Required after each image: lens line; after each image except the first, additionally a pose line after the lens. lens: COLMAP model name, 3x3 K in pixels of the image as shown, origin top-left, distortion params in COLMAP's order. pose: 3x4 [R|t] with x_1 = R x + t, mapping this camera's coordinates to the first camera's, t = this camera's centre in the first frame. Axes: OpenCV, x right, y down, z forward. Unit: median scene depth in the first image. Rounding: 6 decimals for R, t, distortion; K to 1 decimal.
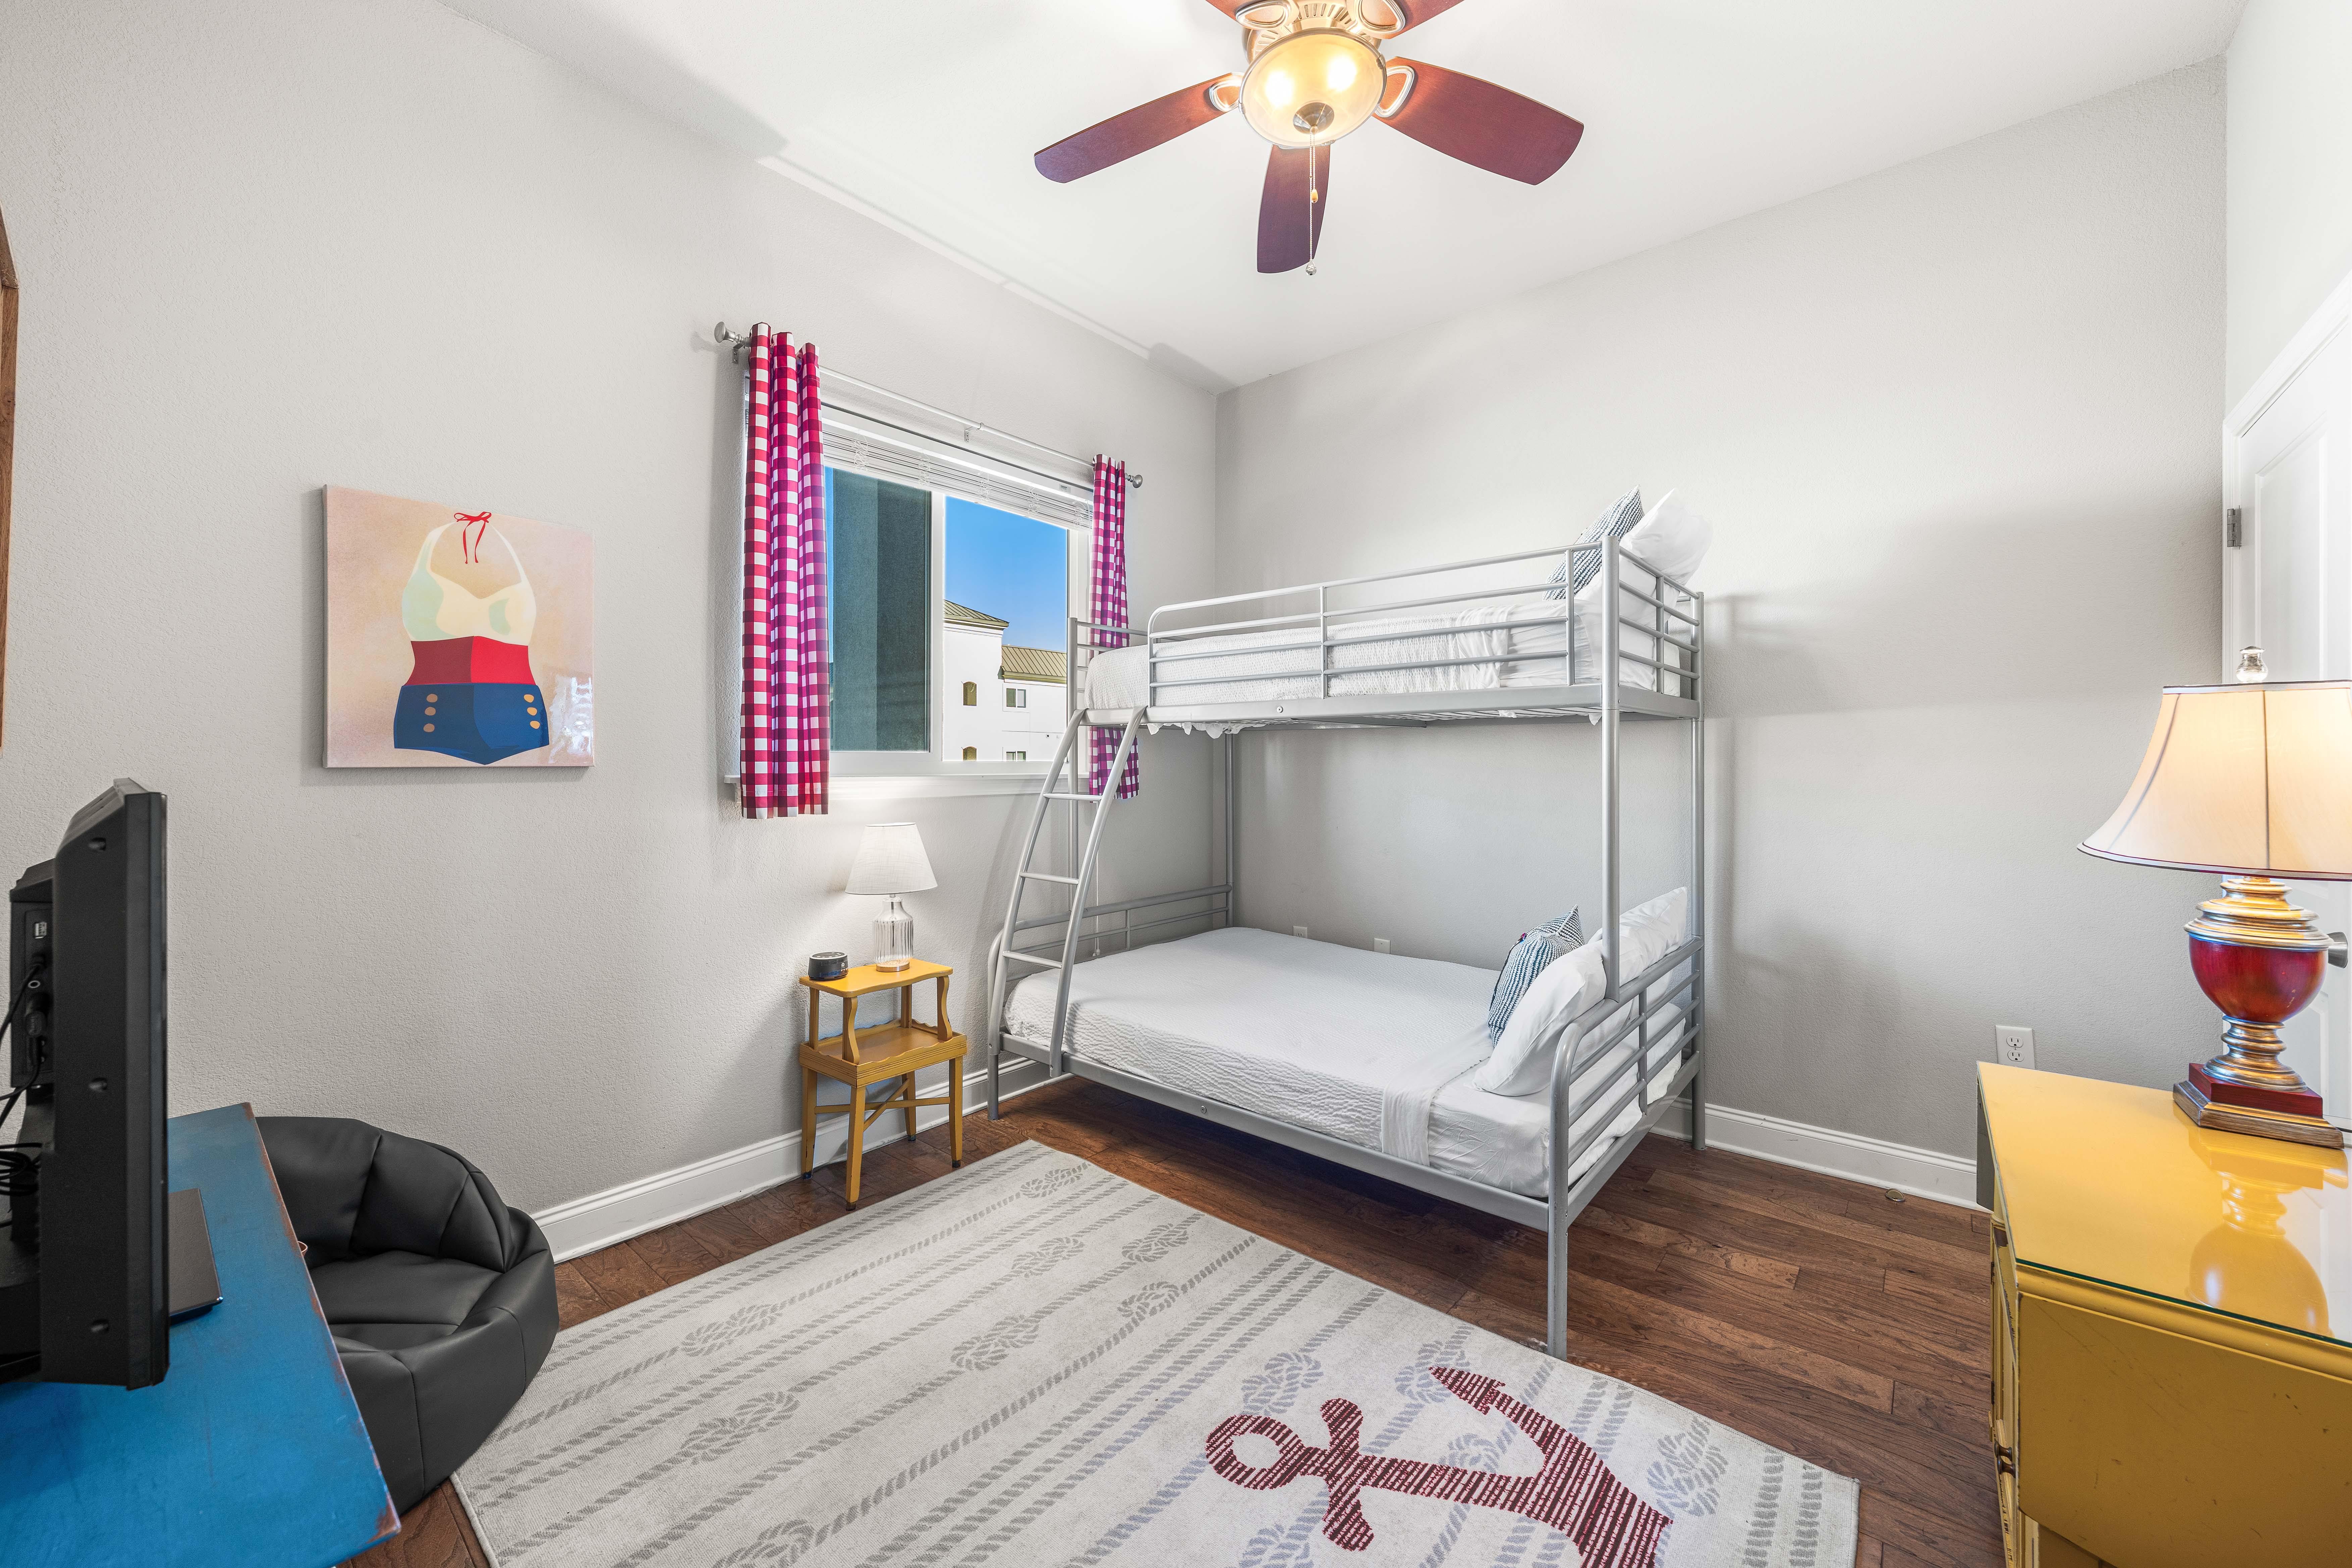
lens RADIAL K [[888.9, 0, 1169.6], [0, 888.9, 783.0], [0, 0, 1]] dist [0.000379, 0.000027]
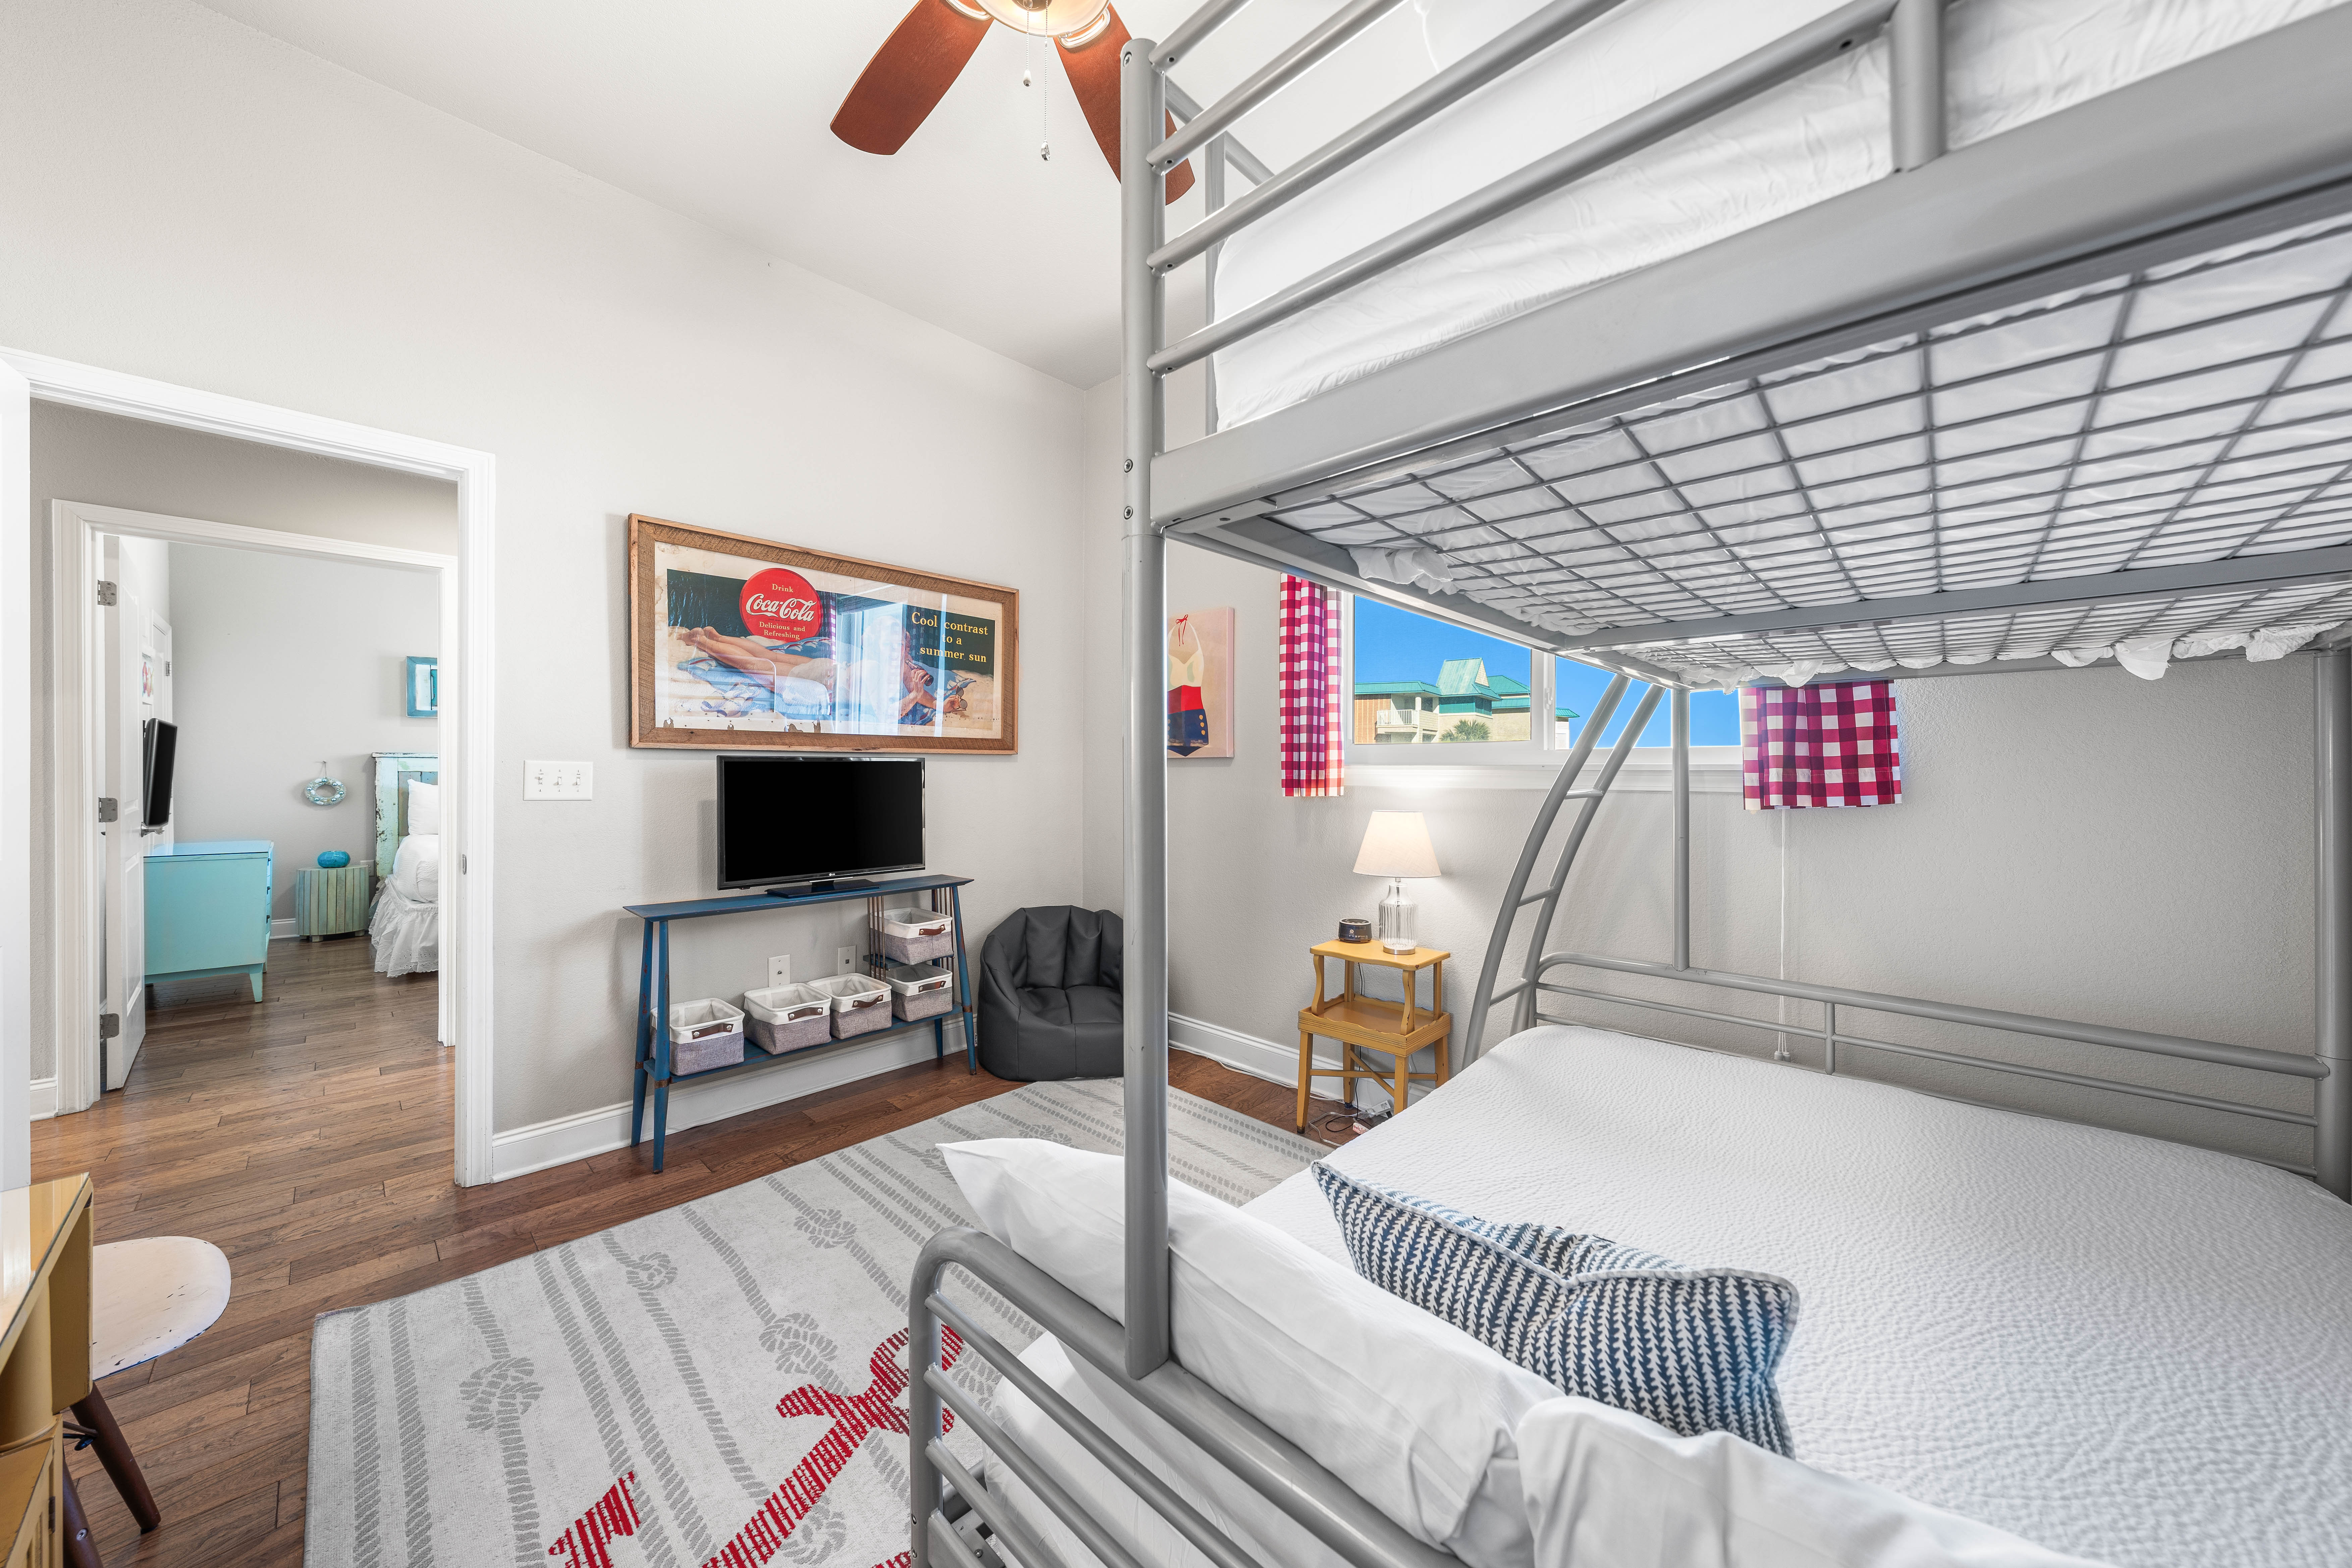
lens RADIAL K [[817.4, 0, 1175.7], [0, 817.4, 774.6], [0, 0, 1]] dist [0.012897, 0.000125]
pose [[-0.068331, -0.000087, -0.997663, 1.146530], [0.002884, 0.999996, -0.000284, 0.019654], [0.997659, -0.002897, -0.068330, 1.440923]]
